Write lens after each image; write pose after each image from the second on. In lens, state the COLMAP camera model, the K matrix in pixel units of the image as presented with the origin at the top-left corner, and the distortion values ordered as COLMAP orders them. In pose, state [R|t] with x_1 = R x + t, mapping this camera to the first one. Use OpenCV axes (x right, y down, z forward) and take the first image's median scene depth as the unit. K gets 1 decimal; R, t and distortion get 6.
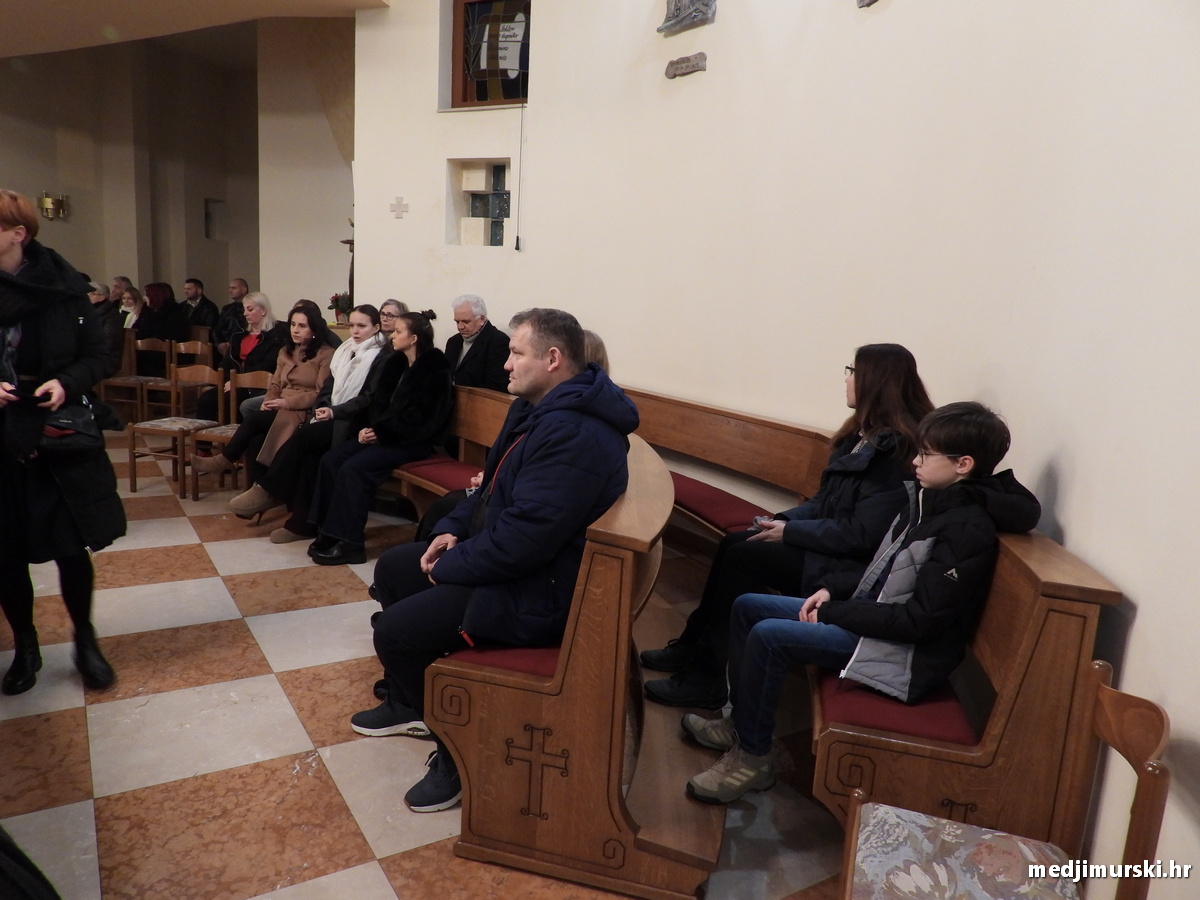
lens RADIAL K [[871.1, 0, 602.0], [0, 871.1, 452.5], [0, 0, 1]] dist [-0.019062, 0.008573]
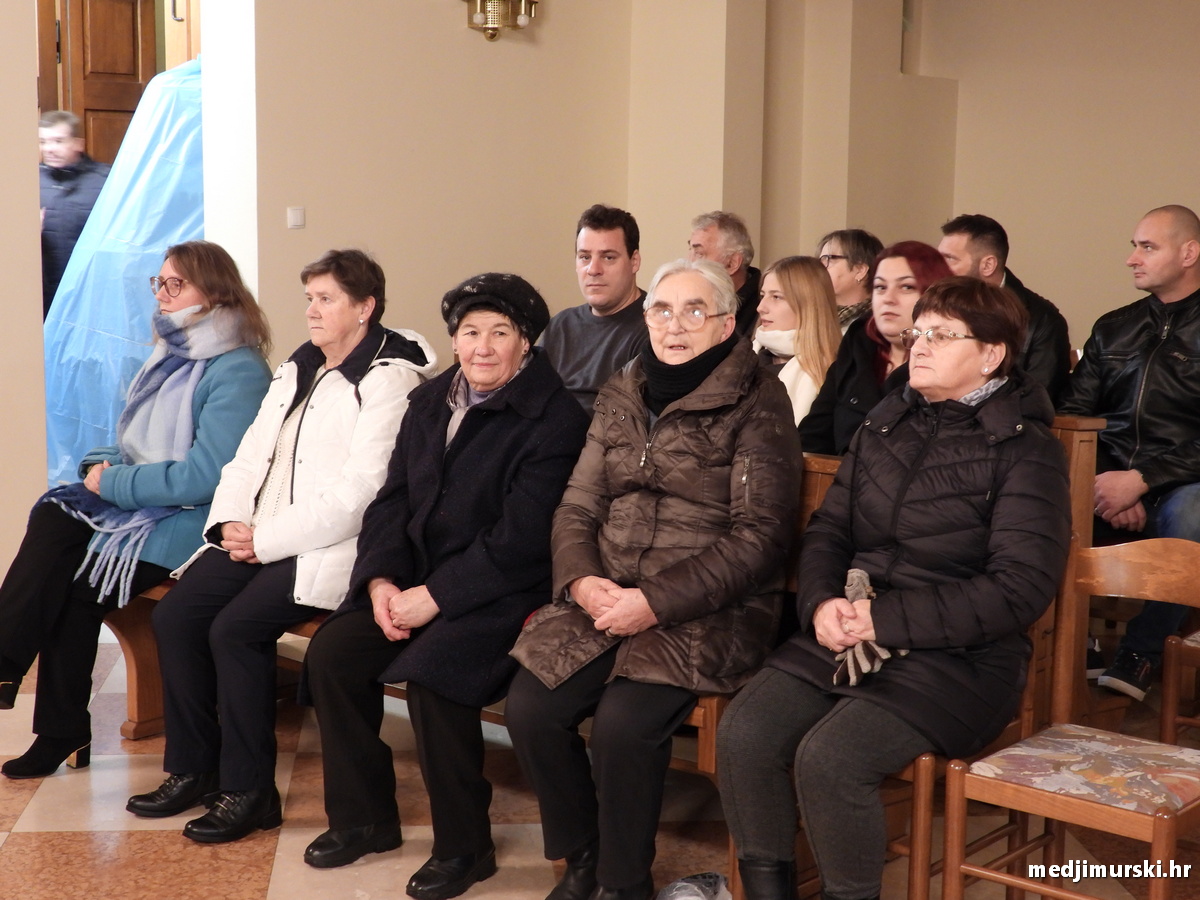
lens RADIAL K [[1858.4, 0, 598.8], [0, 1858.4, 448.6], [0, 0, 1]] dist [-0.004499, 0.000000]
pose [[0.887537, 0.023040, -0.460159, -0.511525], [-0.045129, 0.998294, -0.037059, -0.170380], [0.458520, 0.053658, 0.887063, 0.755327]]
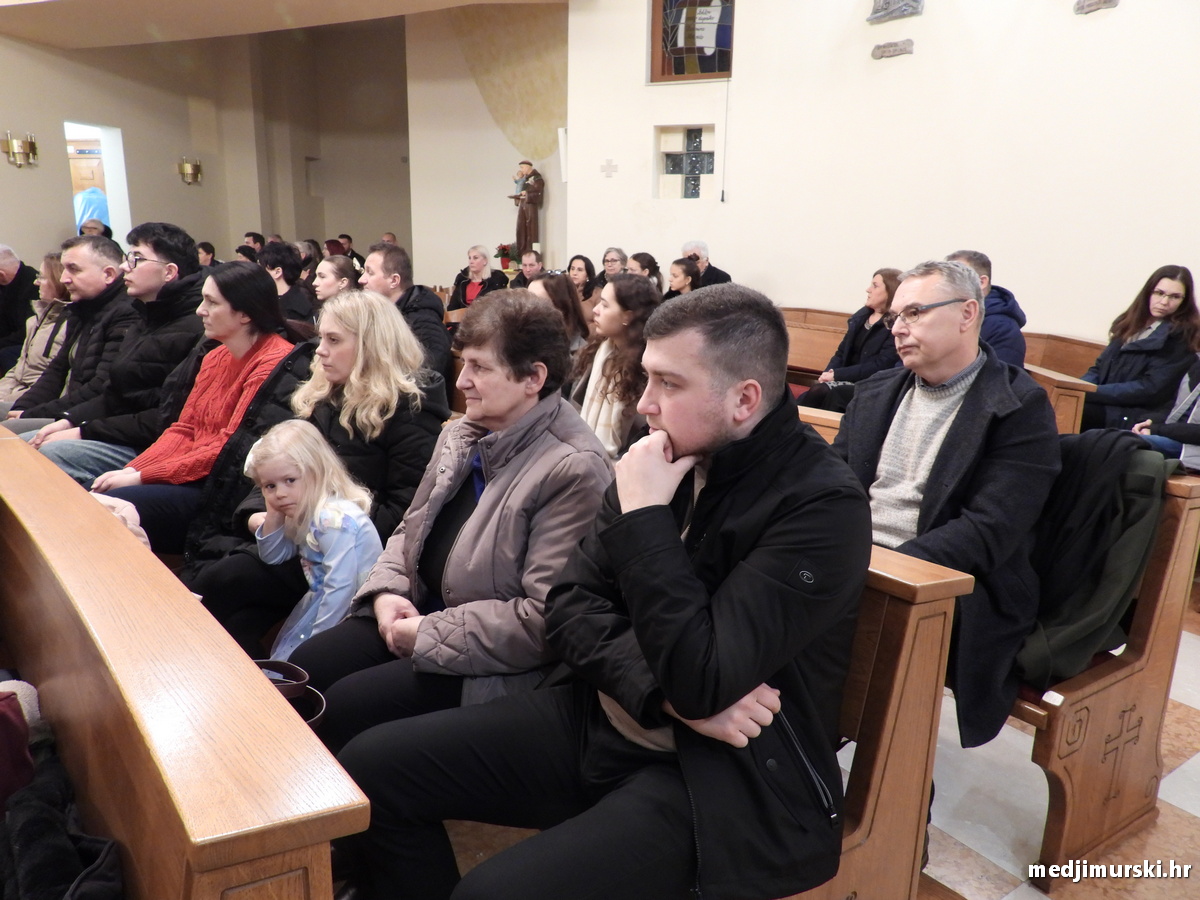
lens RADIAL K [[871.1, 0, 603.2], [0, 871.1, 454.9], [0, 0, 1]] dist [-0.019062, 0.008573]
pose [[0.998261, -0.046632, 0.036057, -0.314209], [0.043976, 0.996490, 0.071226, 0.023664], [-0.039252, -0.069516, 0.996808, -0.215454]]
